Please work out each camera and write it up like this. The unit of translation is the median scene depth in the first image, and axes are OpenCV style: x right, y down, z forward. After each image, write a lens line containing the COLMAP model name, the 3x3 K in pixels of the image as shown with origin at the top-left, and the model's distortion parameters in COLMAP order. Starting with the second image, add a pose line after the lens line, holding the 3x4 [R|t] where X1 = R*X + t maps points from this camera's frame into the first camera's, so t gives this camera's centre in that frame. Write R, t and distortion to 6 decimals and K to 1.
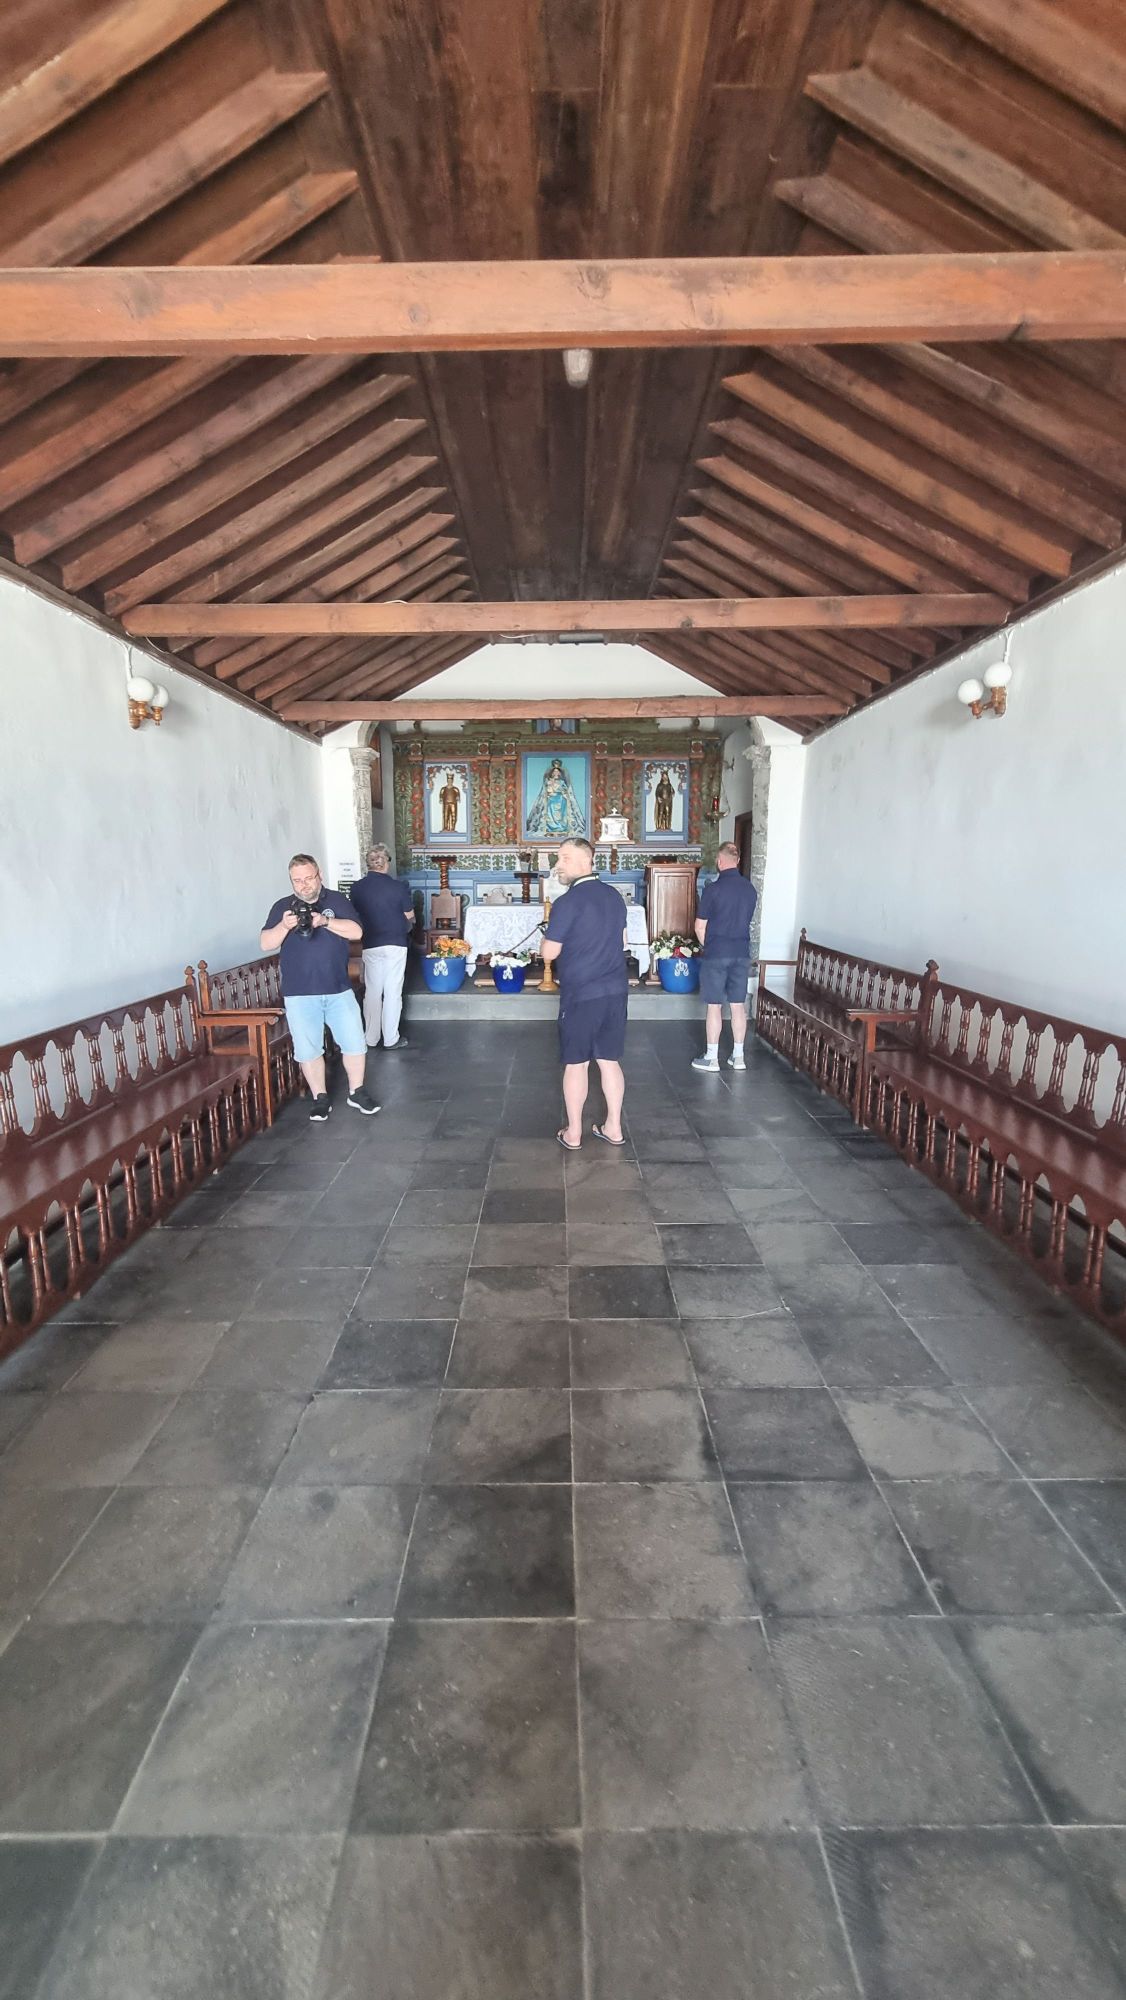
lens RADIAL K [[800.2, 0, 569.5], [0, 800.2, 992.8], [0, 0, 1]] dist [0.000003, 0.000013]
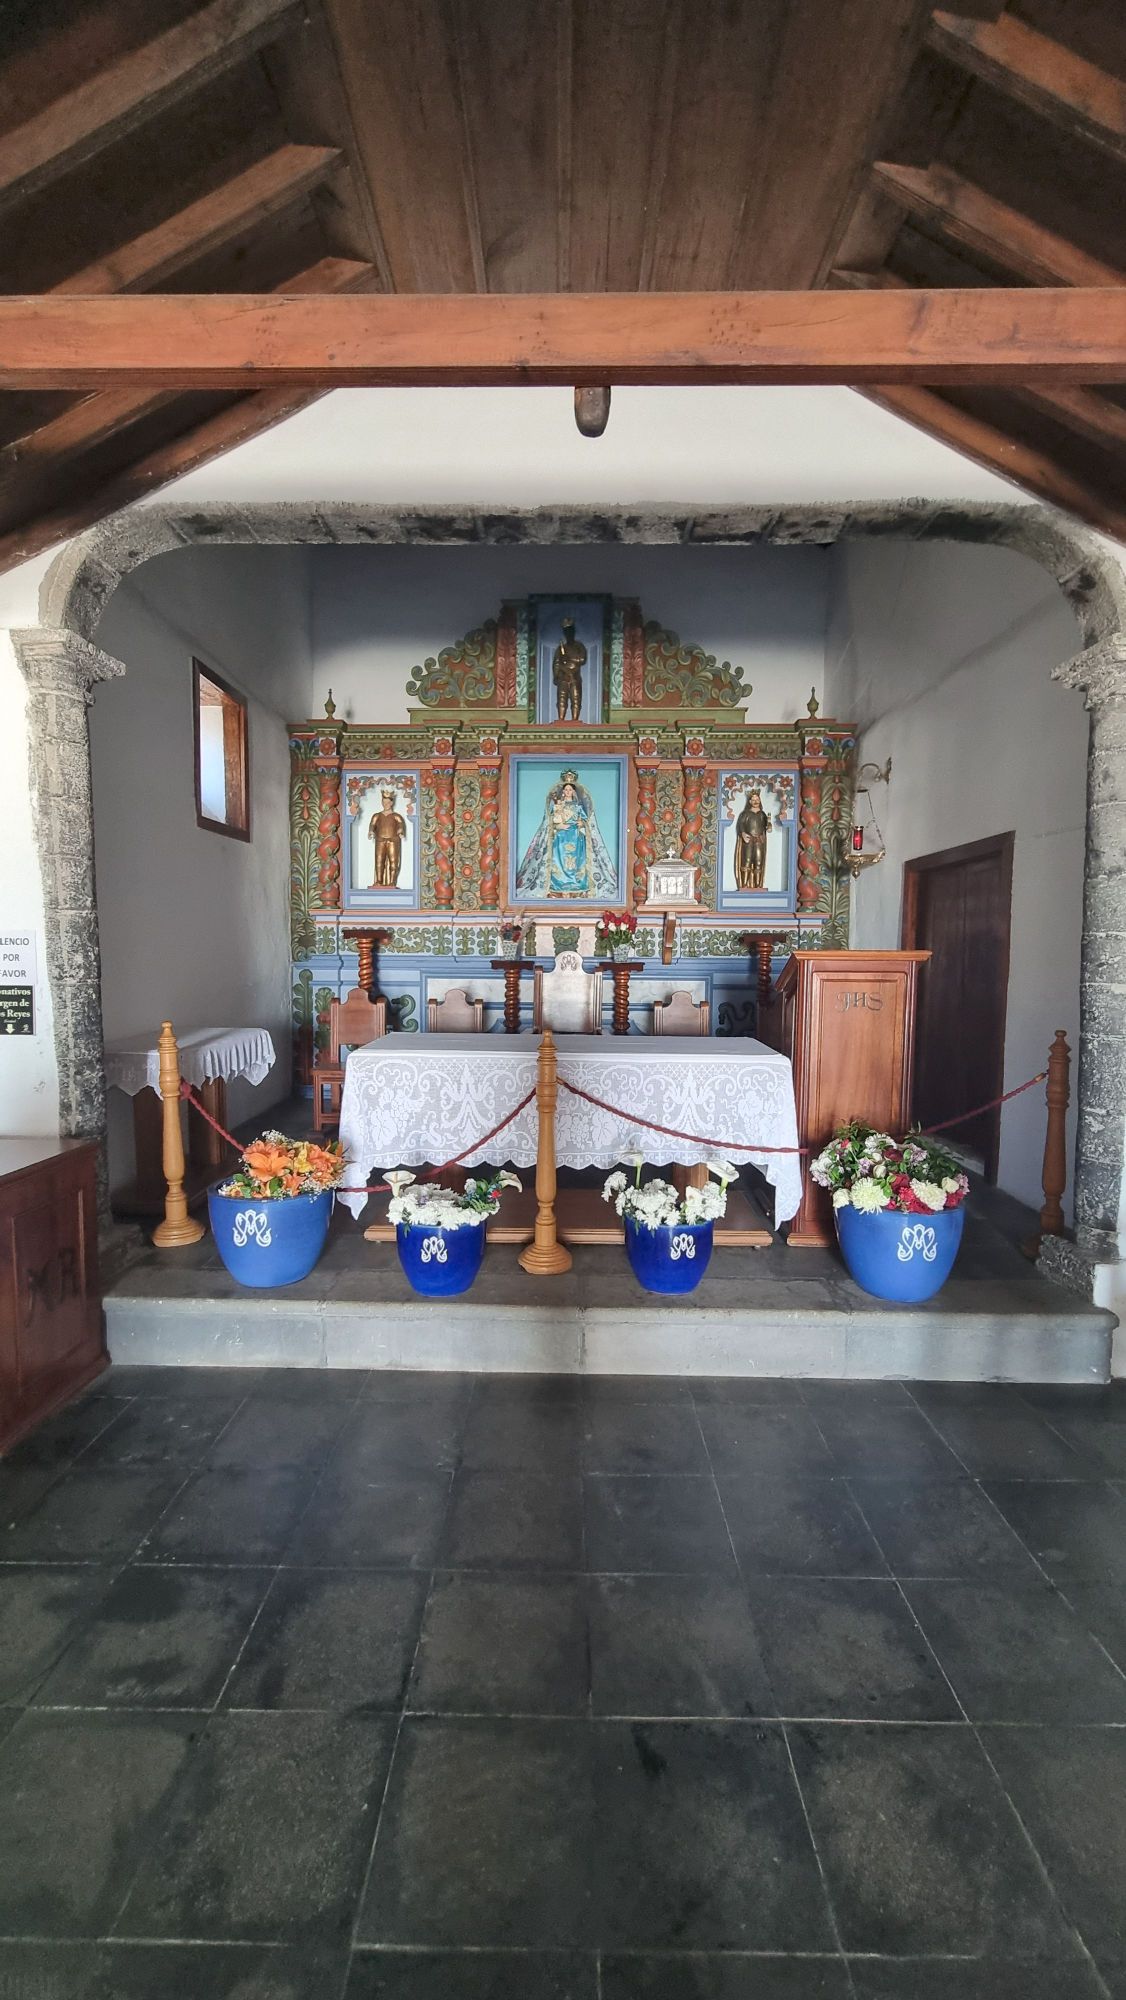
lens RADIAL K [[800.2, 0, 555.9], [0, 800.2, 999.3], [0, 0, 1]] dist [0.000003, 0.000013]
pose [[0.999650, 0.013899, -0.022519, -0.010691], [-0.015807, 0.996095, -0.086864, -0.072455], [0.021223, 0.087190, 0.995966, 0.433372]]
